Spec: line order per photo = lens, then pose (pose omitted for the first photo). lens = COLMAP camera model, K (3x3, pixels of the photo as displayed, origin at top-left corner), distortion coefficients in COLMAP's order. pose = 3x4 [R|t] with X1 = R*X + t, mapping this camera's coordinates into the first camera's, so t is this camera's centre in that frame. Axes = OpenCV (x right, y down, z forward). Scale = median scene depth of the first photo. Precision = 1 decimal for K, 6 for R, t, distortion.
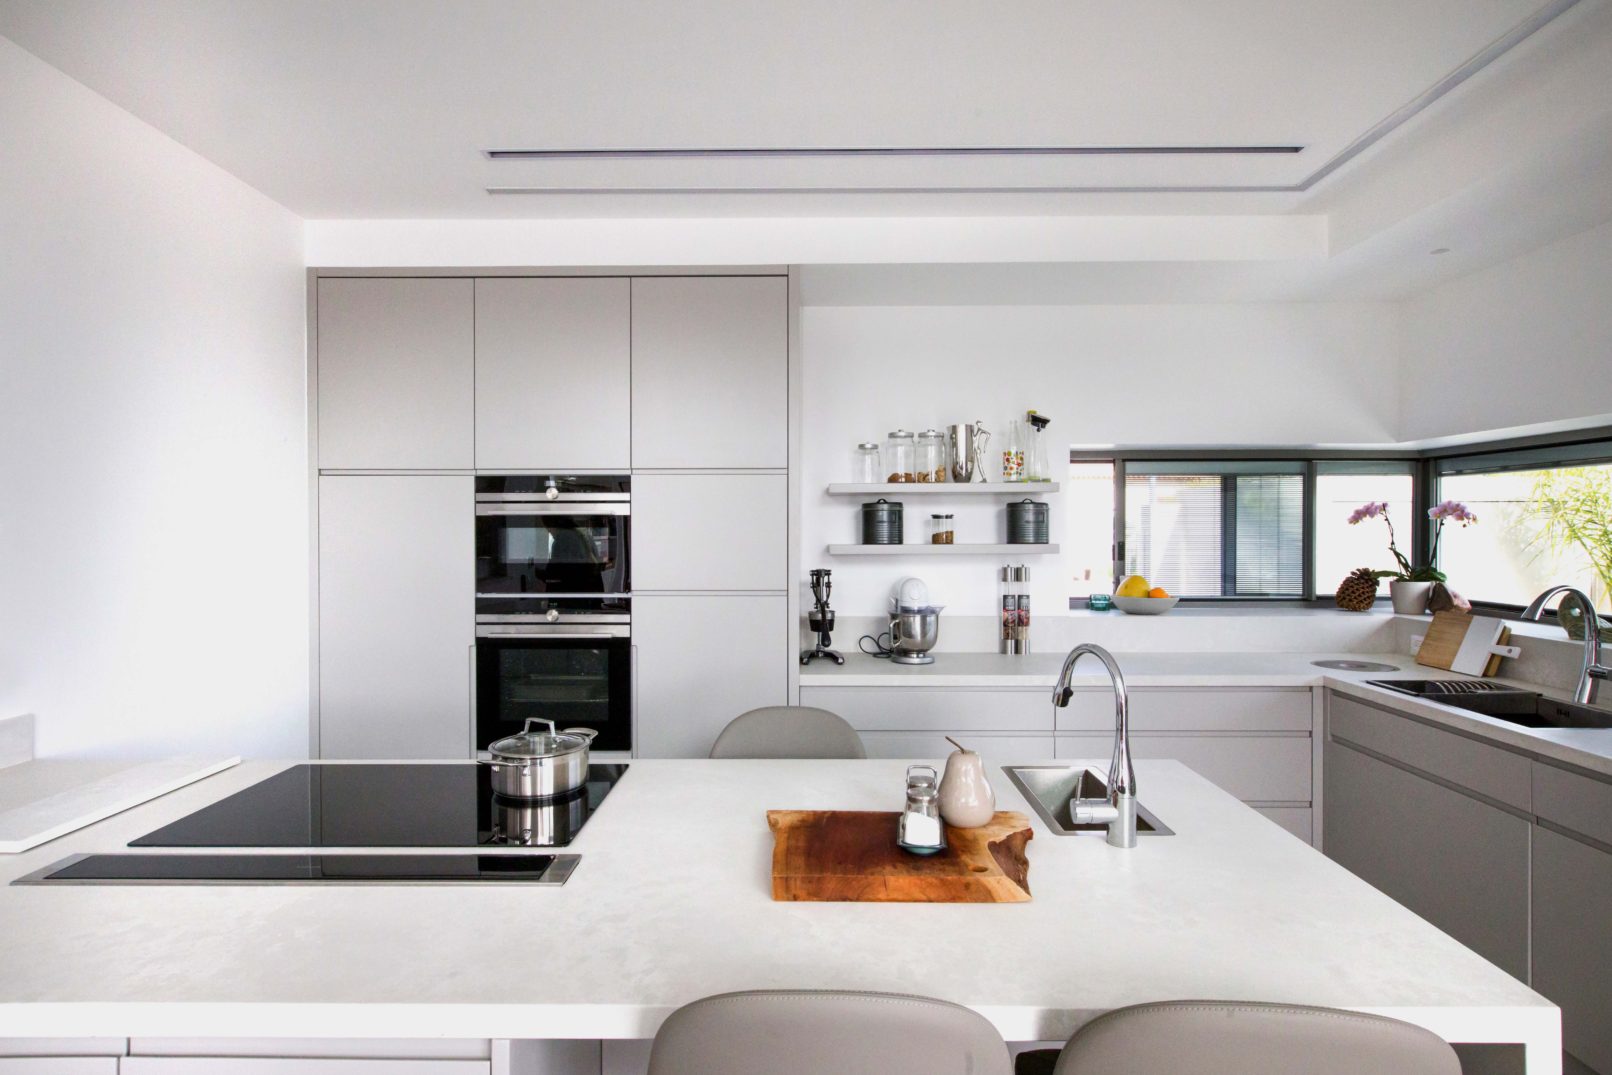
lens RADIAL K [[865.5, 0, 808.1], [0, 865.5, 529.2], [0, 0, 1]] dist [0.018652, 0.001145]
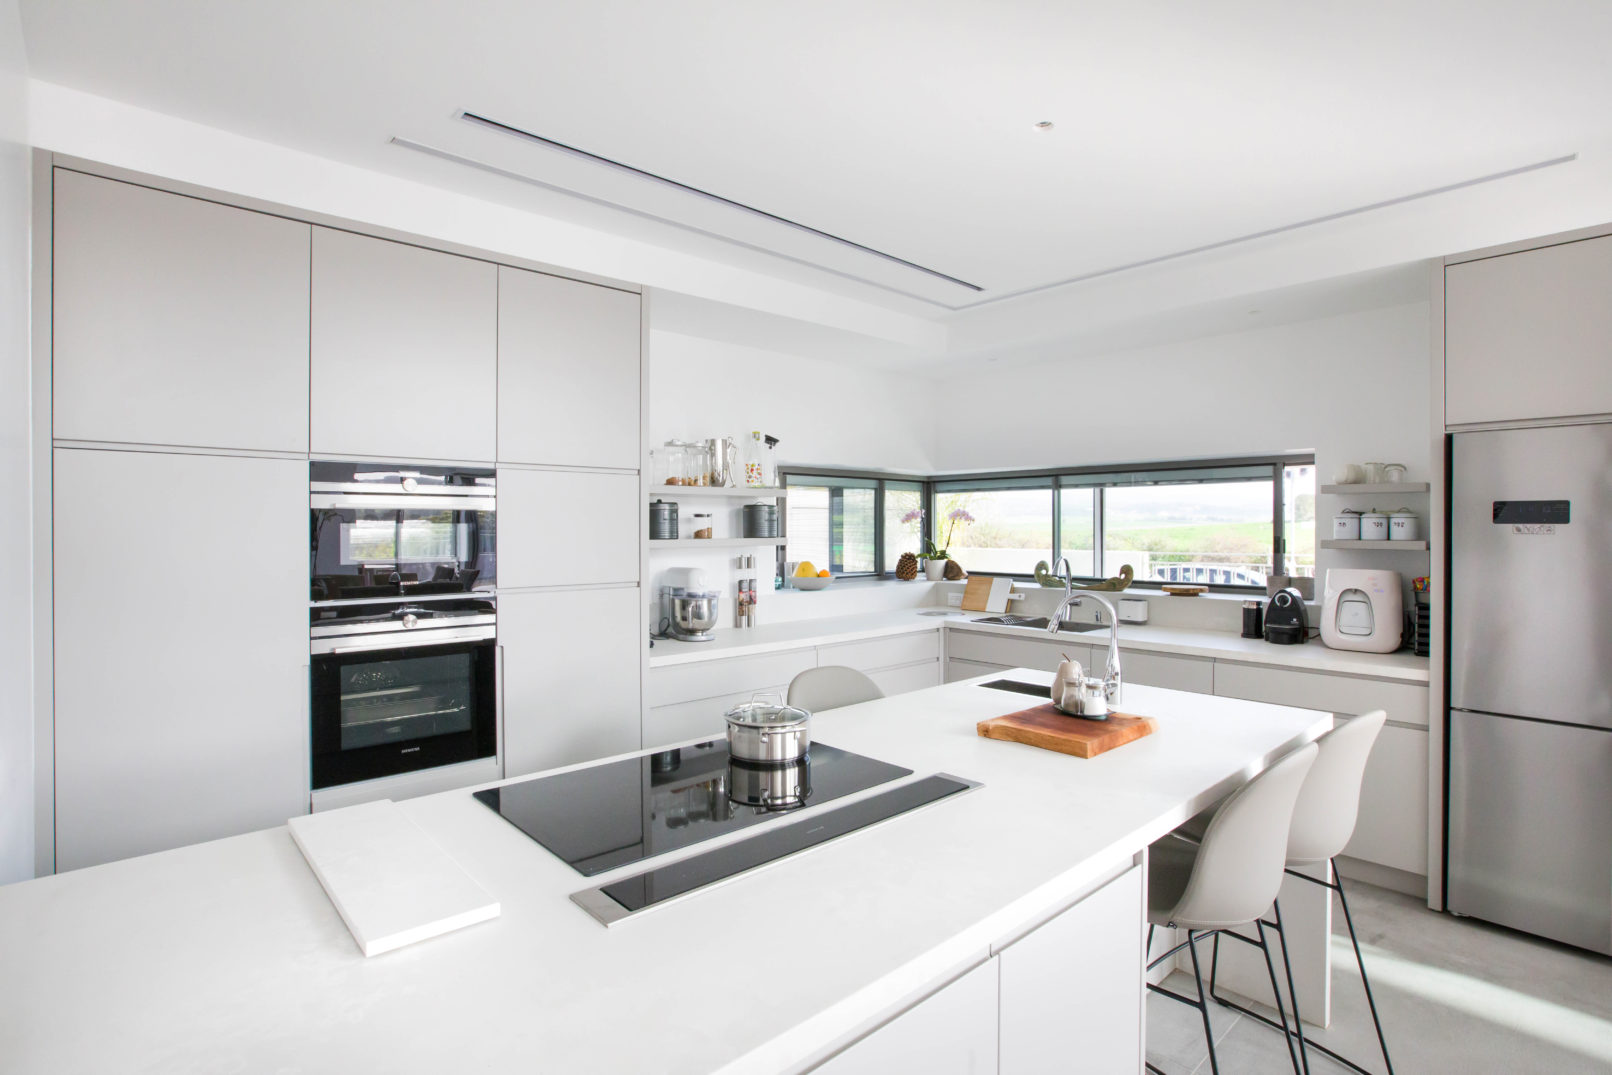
lens RADIAL K [[788.4, 0, 845.3], [0, 788.4, 522.7], [0, 0, 1]] dist [-0.019372, 0.001741]
pose [[0.723656, 0.004530, 0.690146, -0.451980], [-0.000637, 0.999982, -0.005897, 0.001769], [-0.690160, 0.003827, 0.723646, 0.091887]]
